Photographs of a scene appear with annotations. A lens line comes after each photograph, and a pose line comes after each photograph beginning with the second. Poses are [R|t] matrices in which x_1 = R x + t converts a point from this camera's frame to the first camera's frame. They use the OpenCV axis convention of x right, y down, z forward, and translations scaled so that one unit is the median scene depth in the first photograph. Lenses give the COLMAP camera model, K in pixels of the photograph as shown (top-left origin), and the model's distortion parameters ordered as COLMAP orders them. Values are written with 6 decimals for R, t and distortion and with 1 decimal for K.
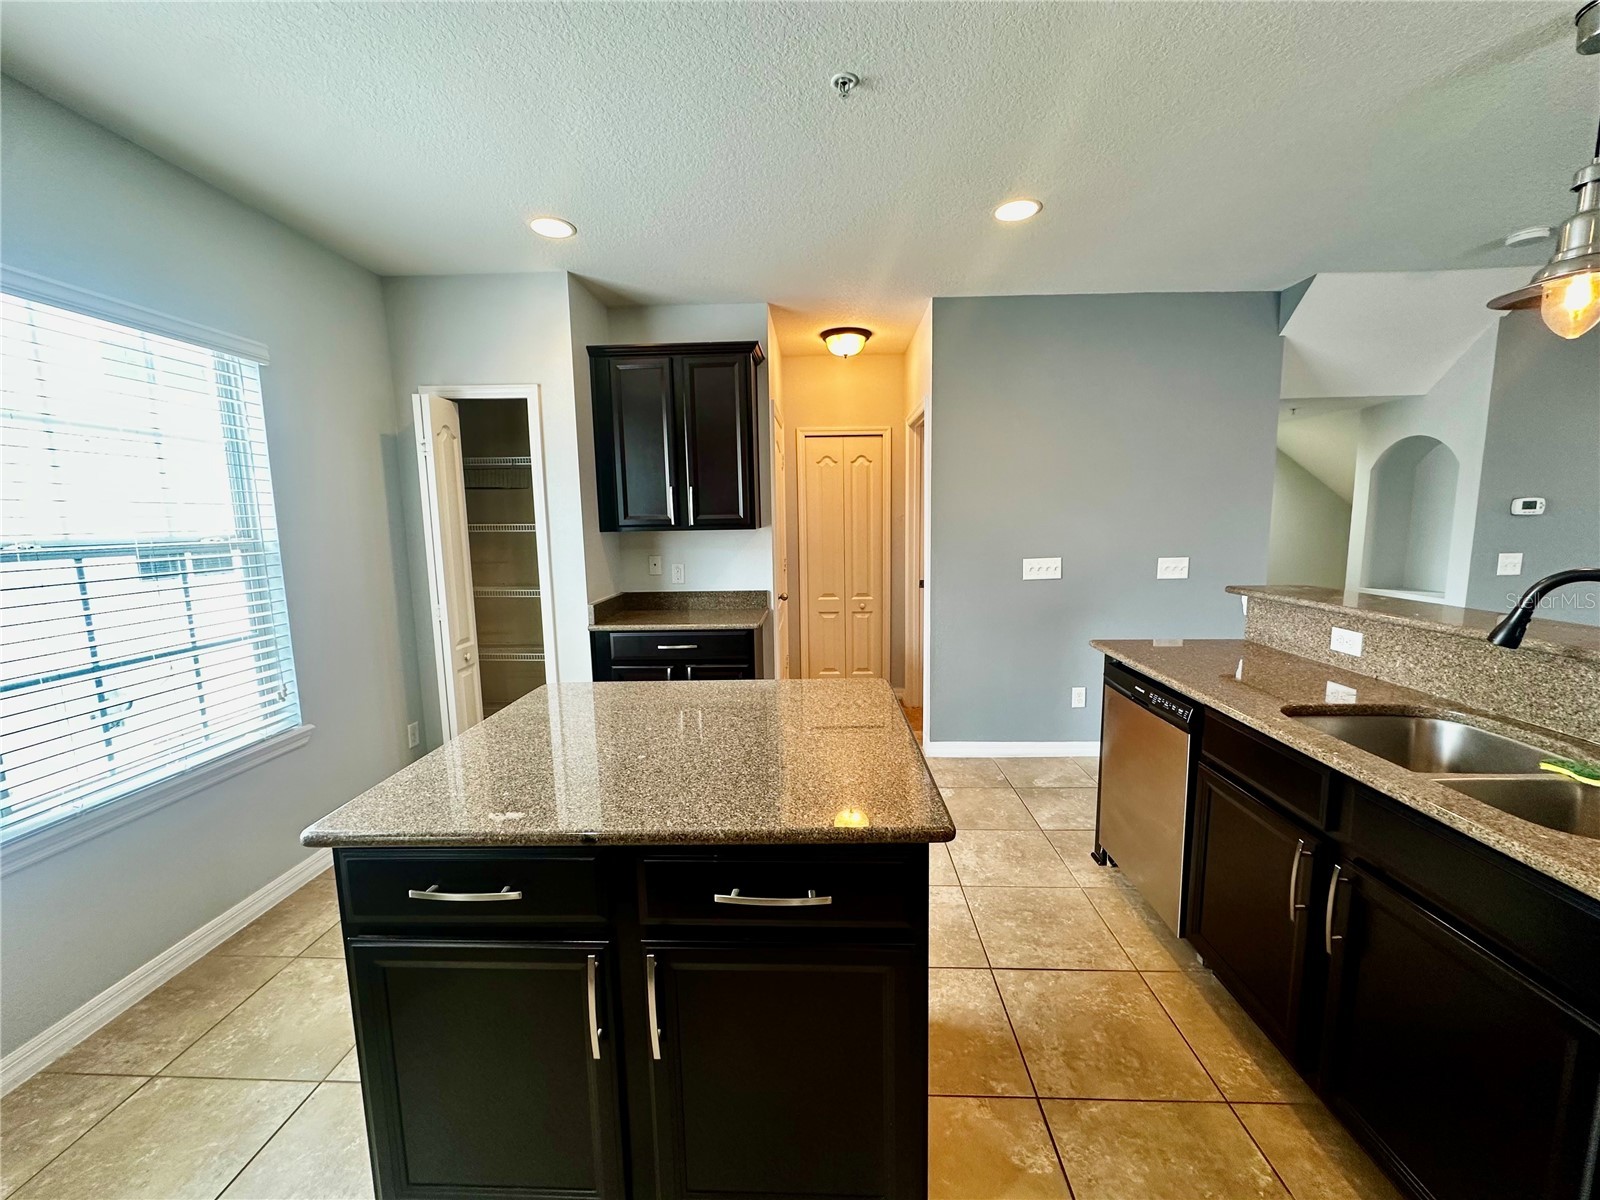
lens RADIAL K [[639.1, 0, 797.8], [0, 639.1, 604.2], [0, 0, 1]] dist [-0.000136, 0.000258]
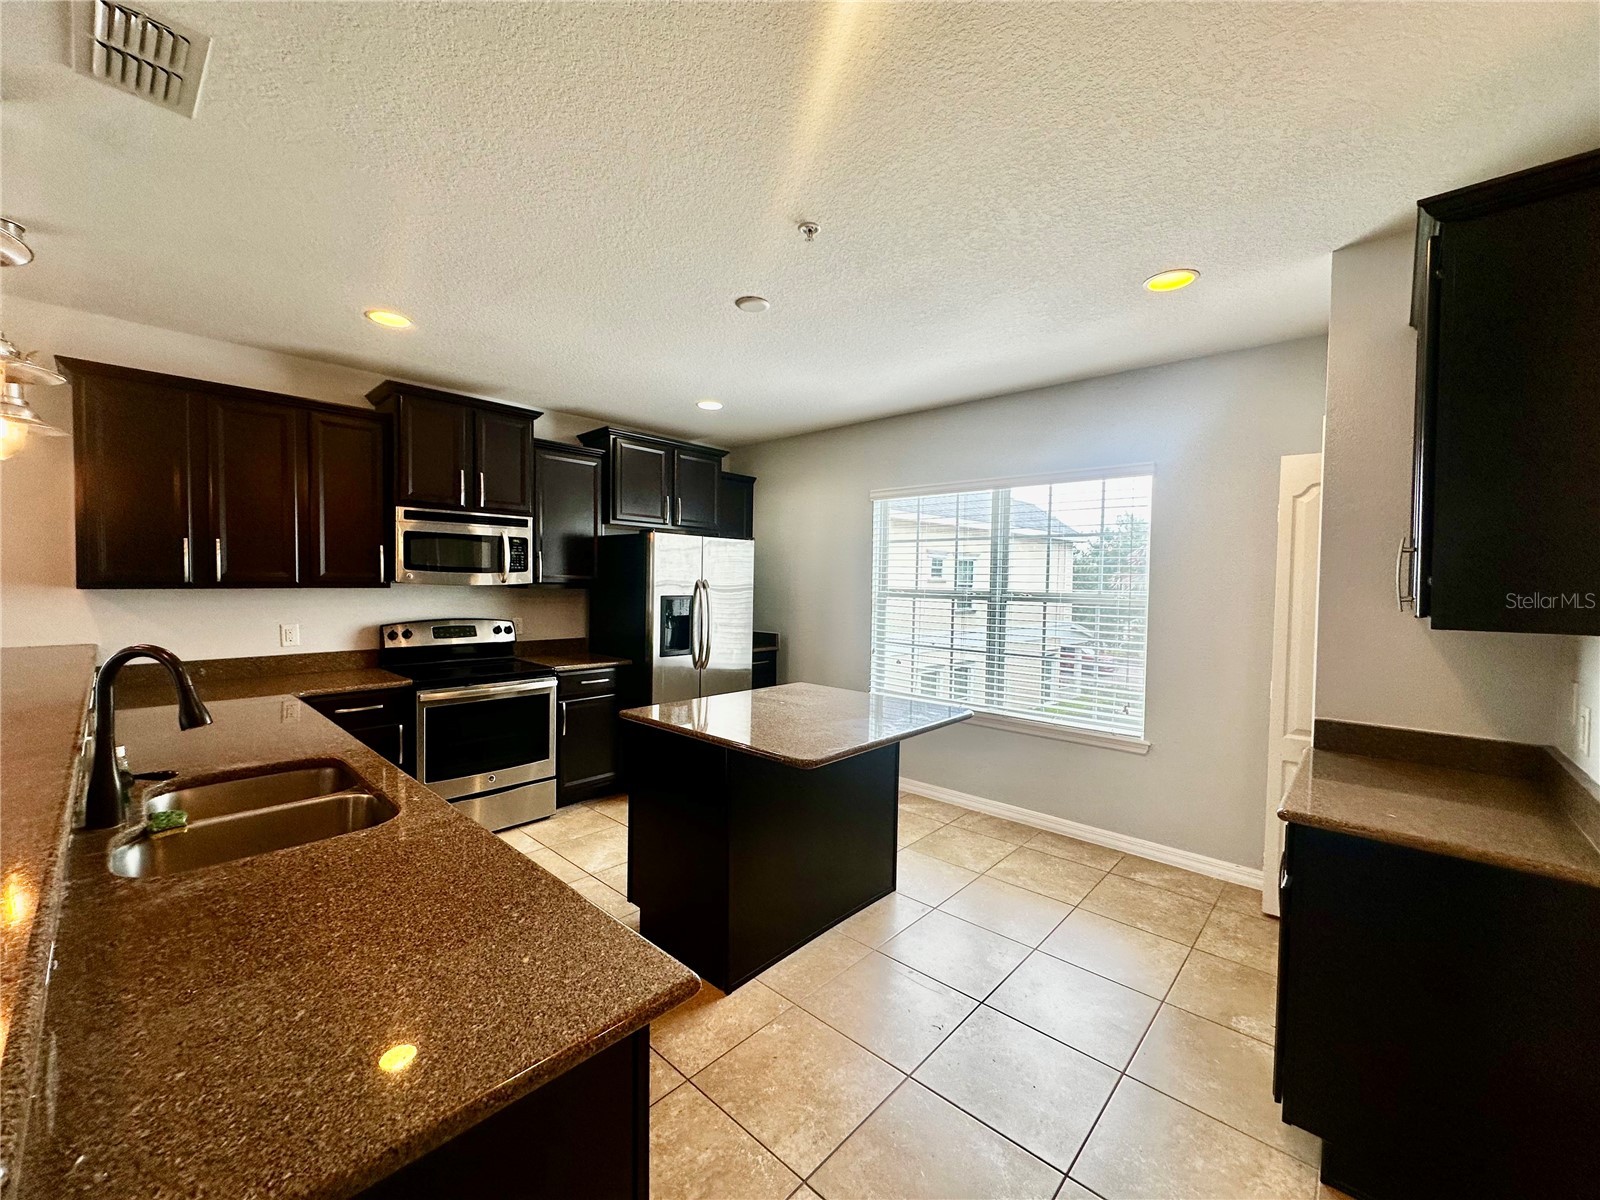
lens RADIAL K [[639.1, 0, 797.8], [0, 639.1, 604.2], [0, 0, 1]] dist [-0.000136, 0.000258]
pose [[-0.648276, 0.036570, -0.760526, 0.859566], [-0.104773, 0.985060, 0.136676, -0.240104], [0.754162, 0.168286, -0.634759, 1.563053]]
